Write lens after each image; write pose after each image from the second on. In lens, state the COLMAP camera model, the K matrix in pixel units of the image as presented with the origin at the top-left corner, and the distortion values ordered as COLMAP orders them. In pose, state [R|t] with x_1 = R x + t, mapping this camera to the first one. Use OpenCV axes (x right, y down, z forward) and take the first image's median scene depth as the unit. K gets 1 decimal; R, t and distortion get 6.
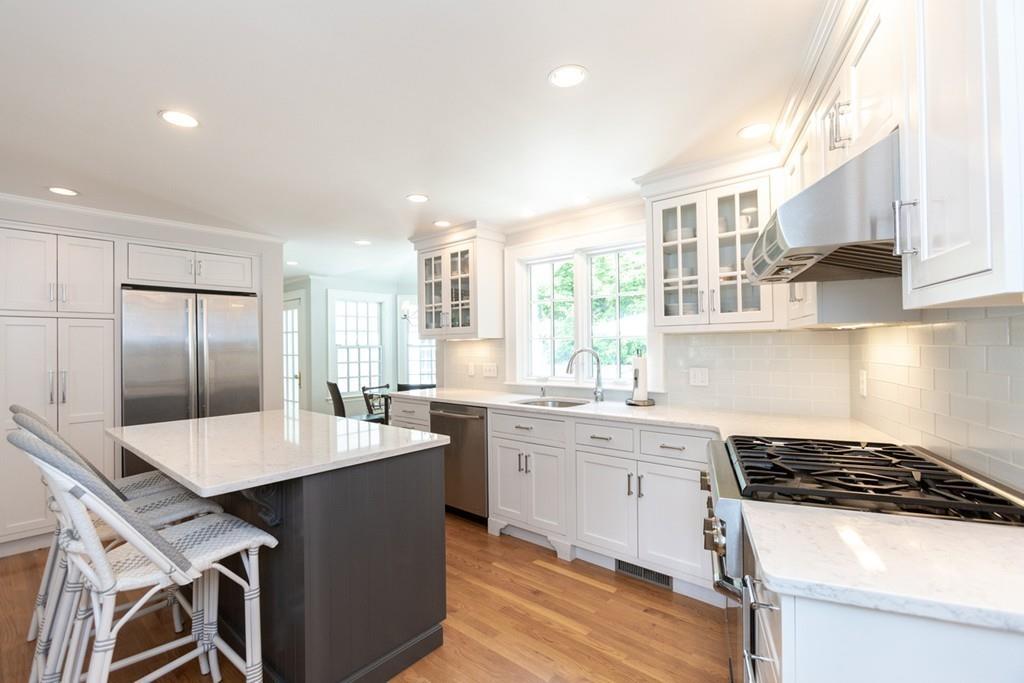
lens RADIAL K [[462.4, 0, 511.0], [0, 462.4, 343.8], [0, 0, 1]] dist [-0.022106, 0.009621]
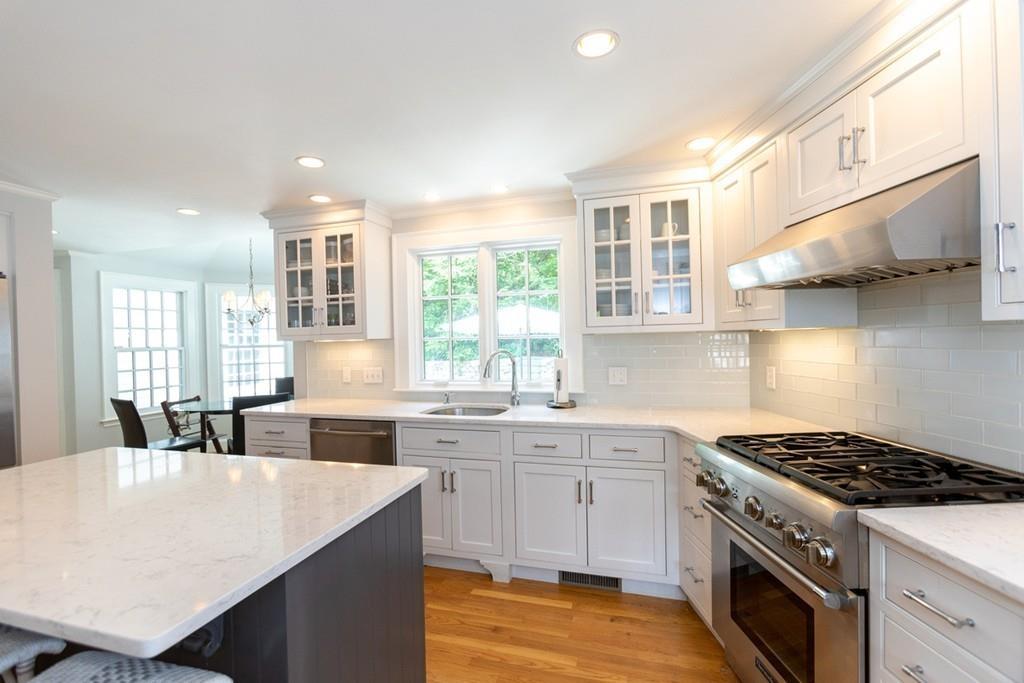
lens RADIAL K [[462.4, 0, 507.7], [0, 462.4, 342.9], [0, 0, 1]] dist [-0.022106, 0.009621]
pose [[0.913548, -0.013613, 0.406503, -0.233756], [0.009747, 0.999885, 0.011578, -0.016512], [-0.406614, -0.006615, 0.913576, 0.160700]]
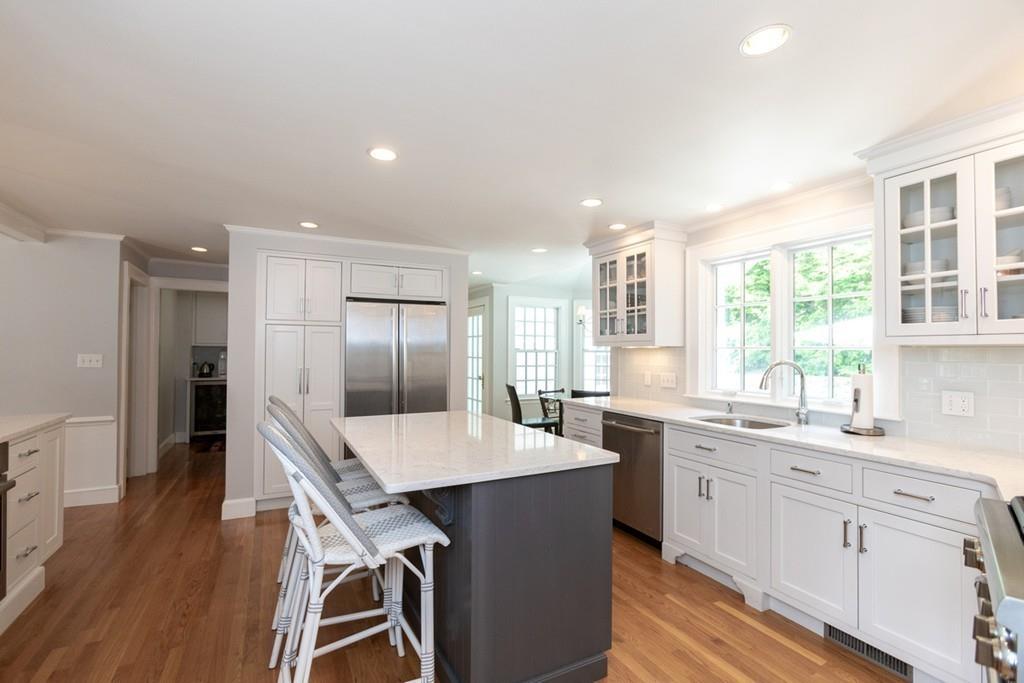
lens RADIAL K [[462.4, 0, 512.5], [0, 462.4, 343.5], [0, 0, 1]] dist [-0.022106, 0.009621]
pose [[0.929640, 0.012560, -0.368255, 0.005771], [-0.015105, 0.999878, -0.004028, -0.012424], [0.368160, 0.009307, 0.929716, 0.037049]]
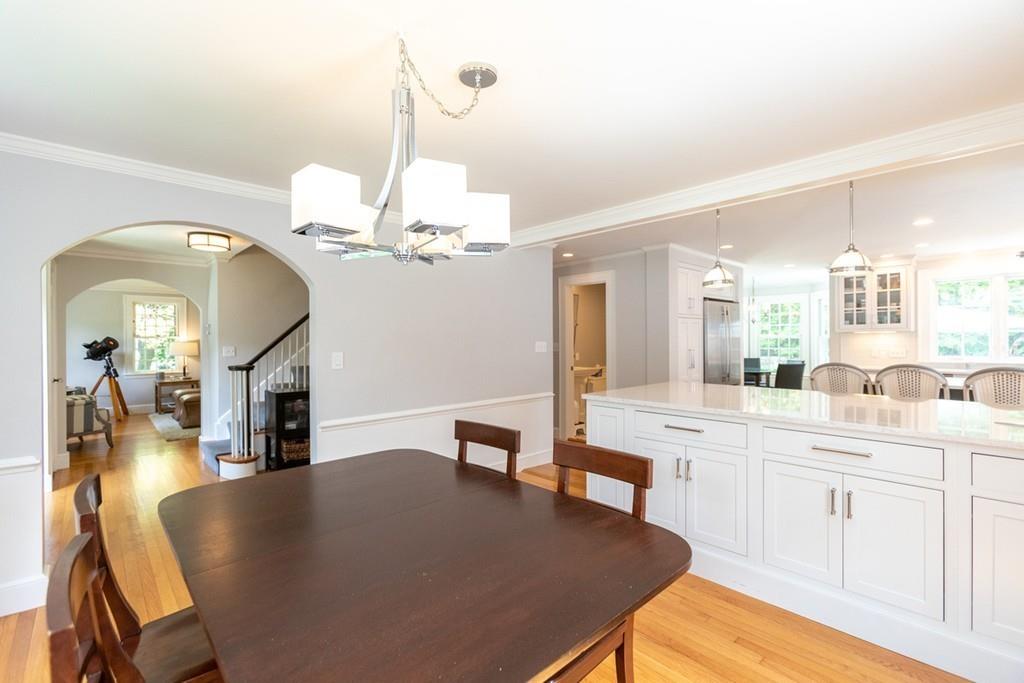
lens RADIAL K [[462.4, 0, 507.3], [0, 462.4, 341.8], [0, 0, 1]] dist [-0.022106, 0.009621]
pose [[0.993486, 0.003995, -0.113888, -1.576753], [-0.002969, 0.999953, 0.009179, 0.016244], [0.113919, -0.008781, 0.993451, -0.831303]]
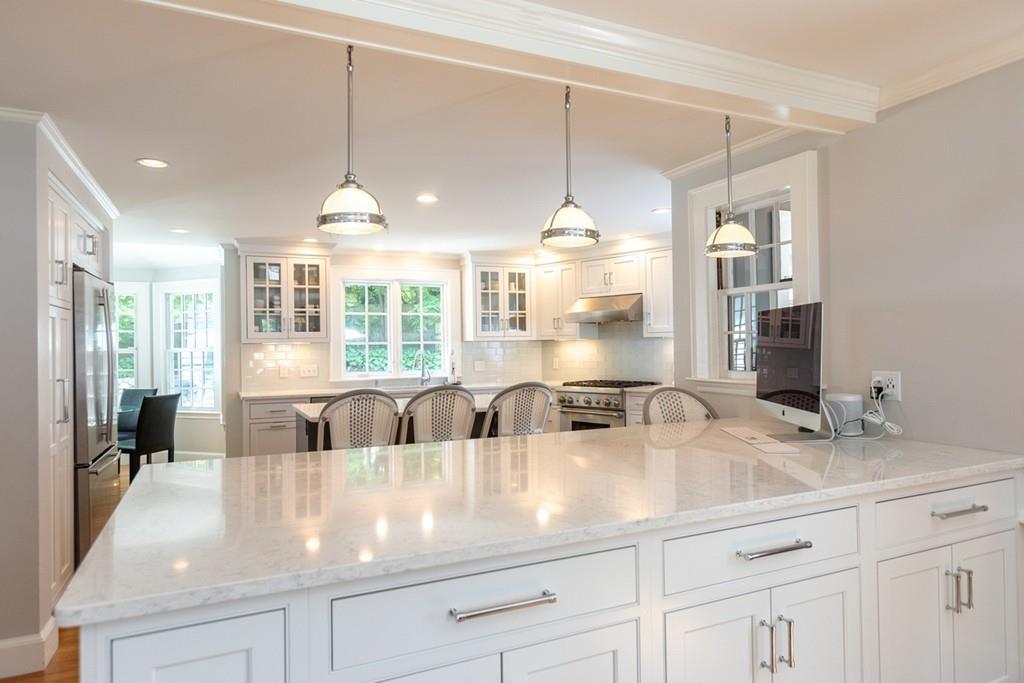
lens RADIAL K [[624.9, 0, 506.6], [0, 624.9, 342.1], [0, 0, 1]] dist [0.000330, 0.001574]
pose [[0.410438, 0.013152, 0.911794, -1.729500], [0.005328, 0.999844, -0.016821, 0.021632], [-0.911873, 0.011762, 0.410304, -0.073060]]
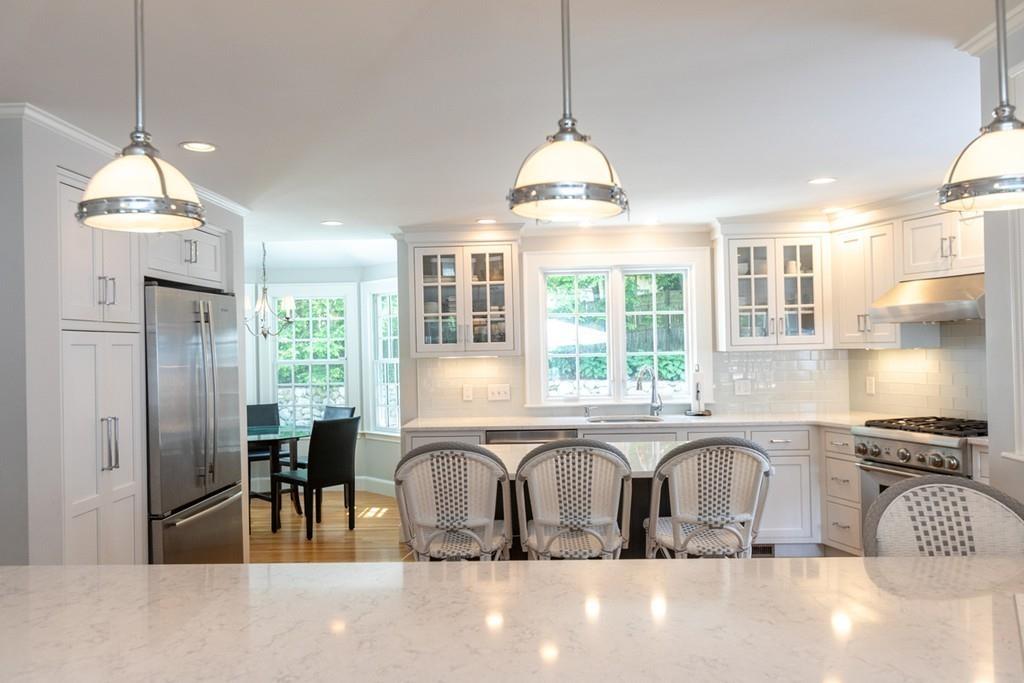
lens RADIAL K [[781.1, 0, 508.4], [0, 781.1, 341.8], [0, 0, 1]] dist [0.007641, 0.004826]
pose [[0.776668, -0.000080, 0.629911, -1.323893], [0.008639, 0.999907, -0.010525, -0.030120], [-0.629851, 0.013616, 0.776596, -0.178405]]
